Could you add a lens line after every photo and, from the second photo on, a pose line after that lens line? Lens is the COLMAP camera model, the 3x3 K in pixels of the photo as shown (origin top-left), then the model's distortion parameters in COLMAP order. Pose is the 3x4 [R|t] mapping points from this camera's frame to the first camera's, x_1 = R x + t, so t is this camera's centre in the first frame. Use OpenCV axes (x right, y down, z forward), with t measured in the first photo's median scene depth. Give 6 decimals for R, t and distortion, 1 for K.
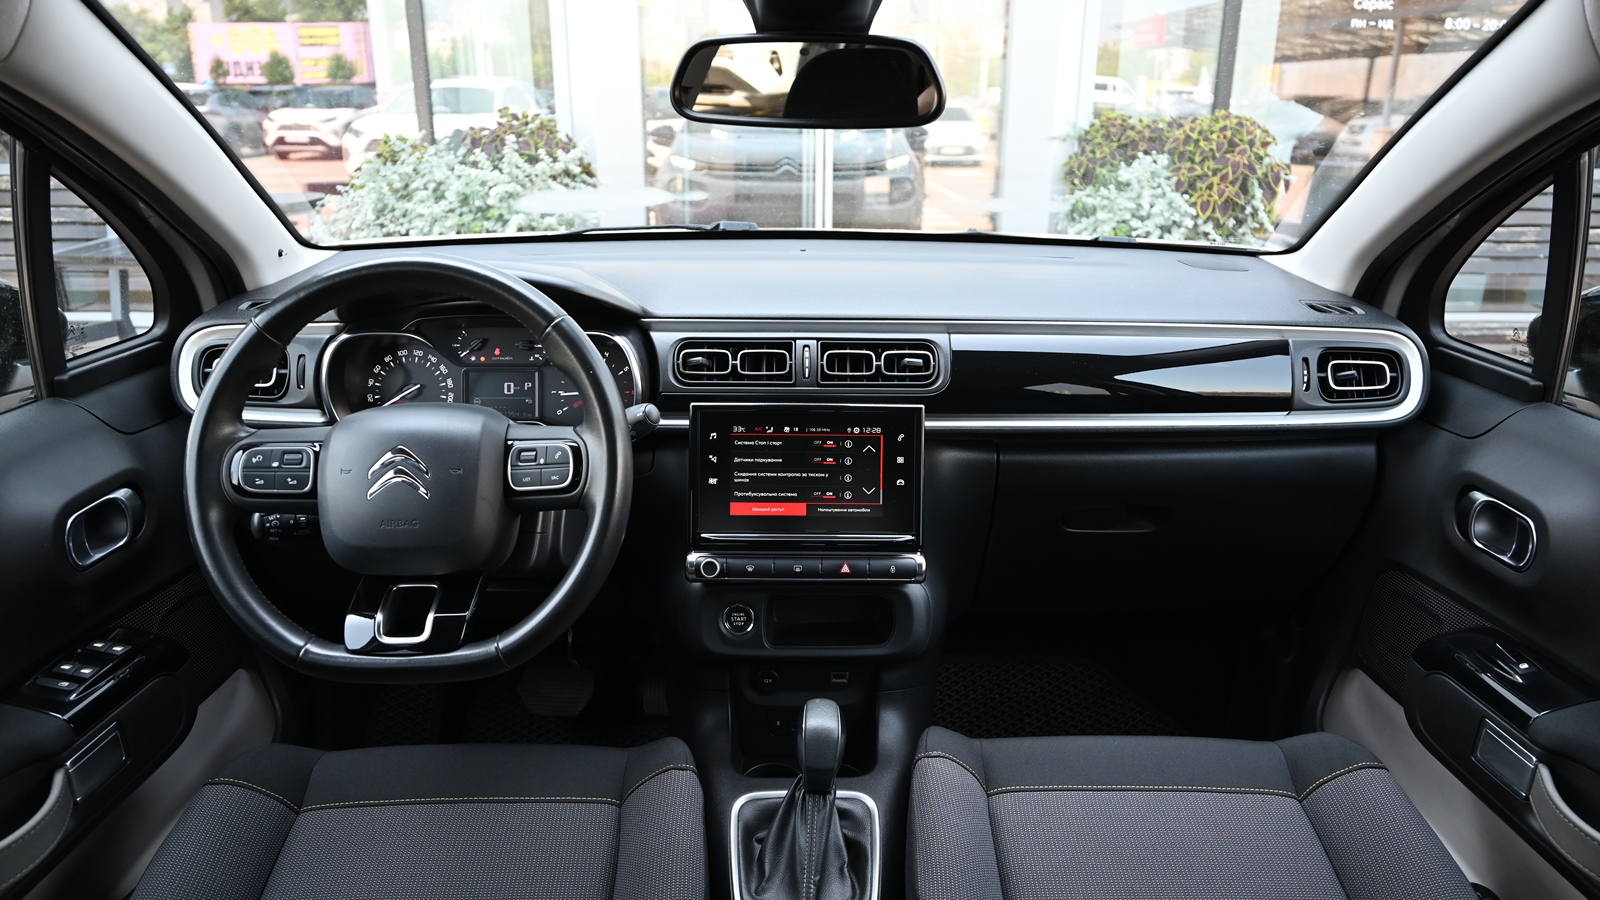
lens RADIAL K [[1118.2, 0, 795.5], [0, 1118.2, 450.0], [0, 0, 1]] dist [0.006416, 0.002491]
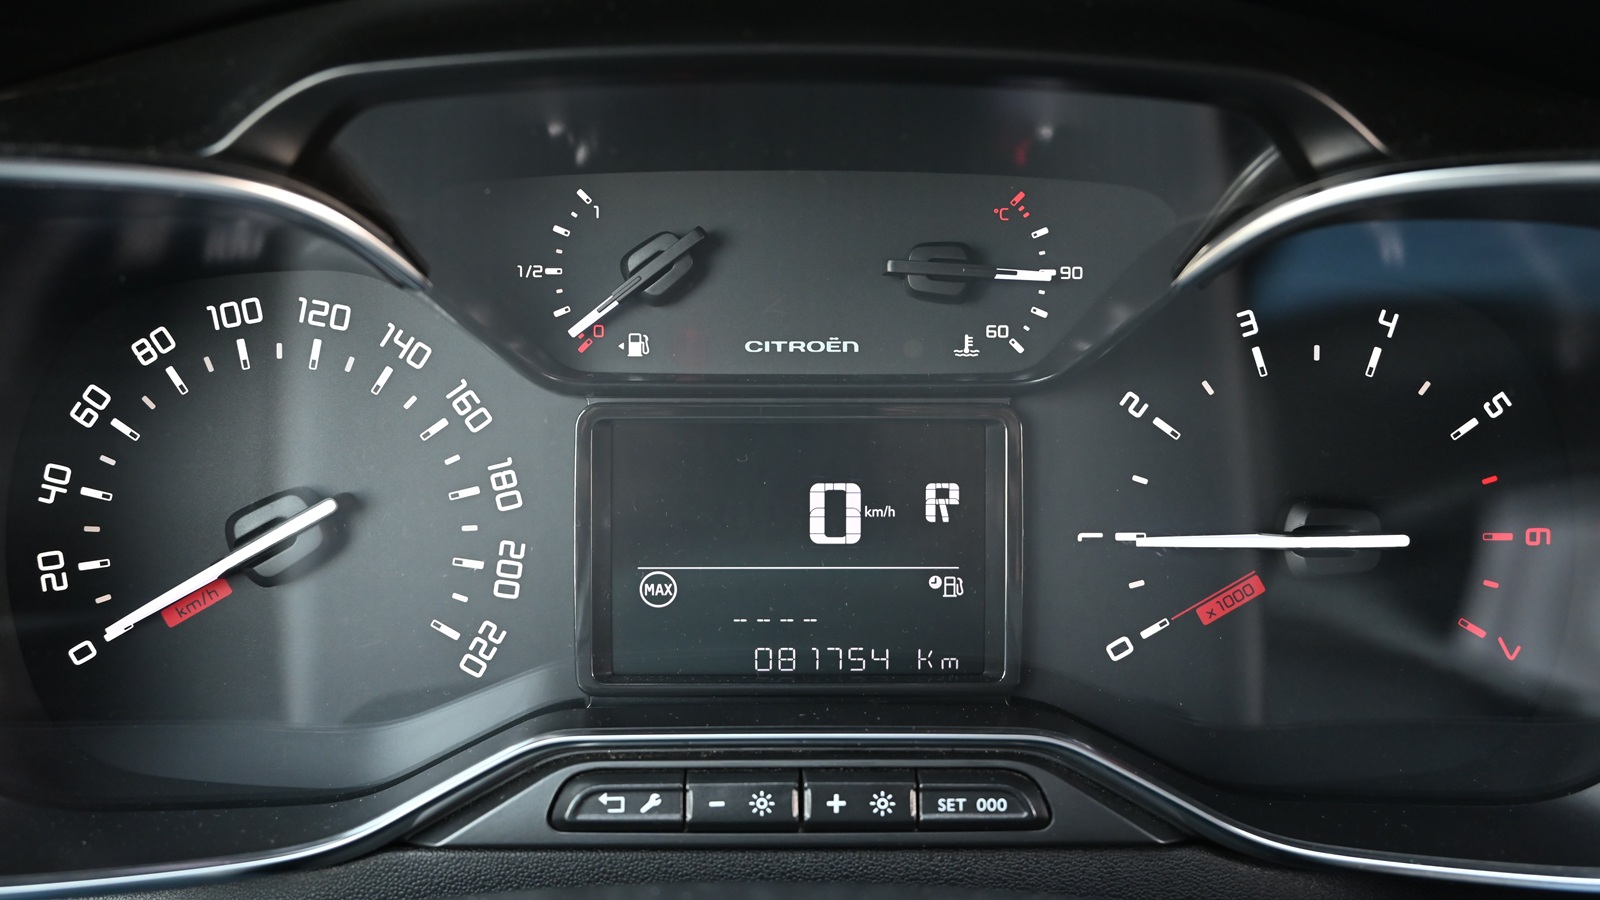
lens RADIAL K [[1319.8, 0, 800.0], [0, 1319.8, 450.0], [0, 0, 1]] dist [0.003274, 0.000919]
pose [[0.999976, 0.000993, 0.006904, -0.275505], [-0.001116, 0.999838, 0.017943, -0.072317], [-0.006885, -0.017950, 0.999815, 0.826385]]
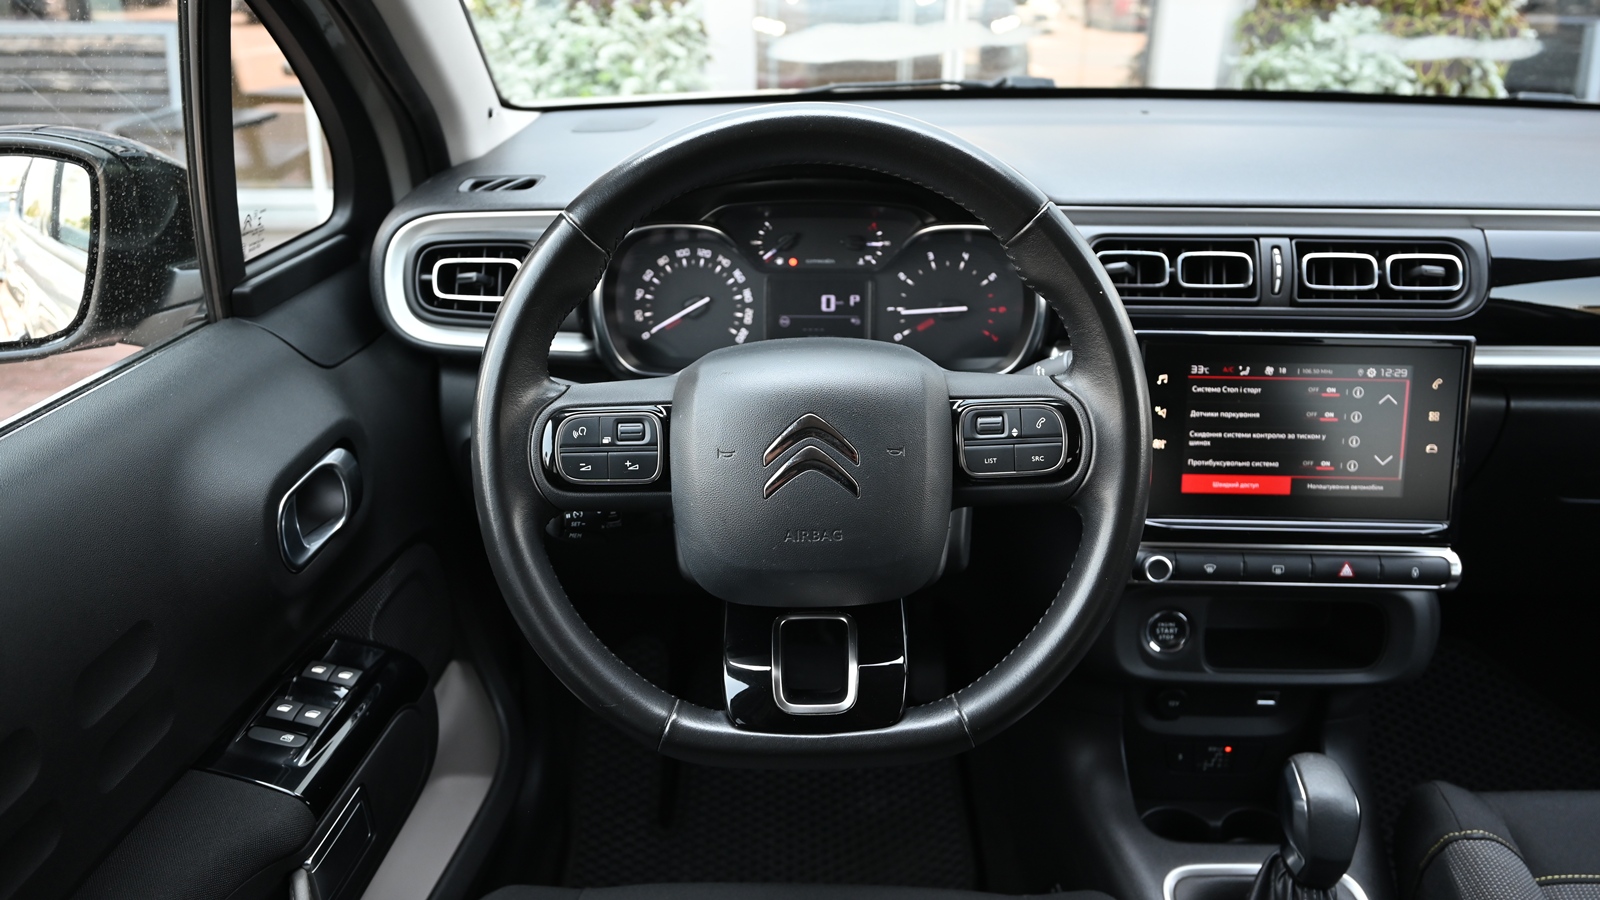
lens RADIAL K [[1114.6, 0, 795.3], [0, 1114.6, 457.4], [0, 0, 1]] dist [0.006529, 0.004171]
pose [[0.999424, 0.010904, -0.032134, -0.264953], [-0.007237, 0.993670, 0.112107, -0.038411], [0.033153, -0.111810, 0.993176, 0.284390]]
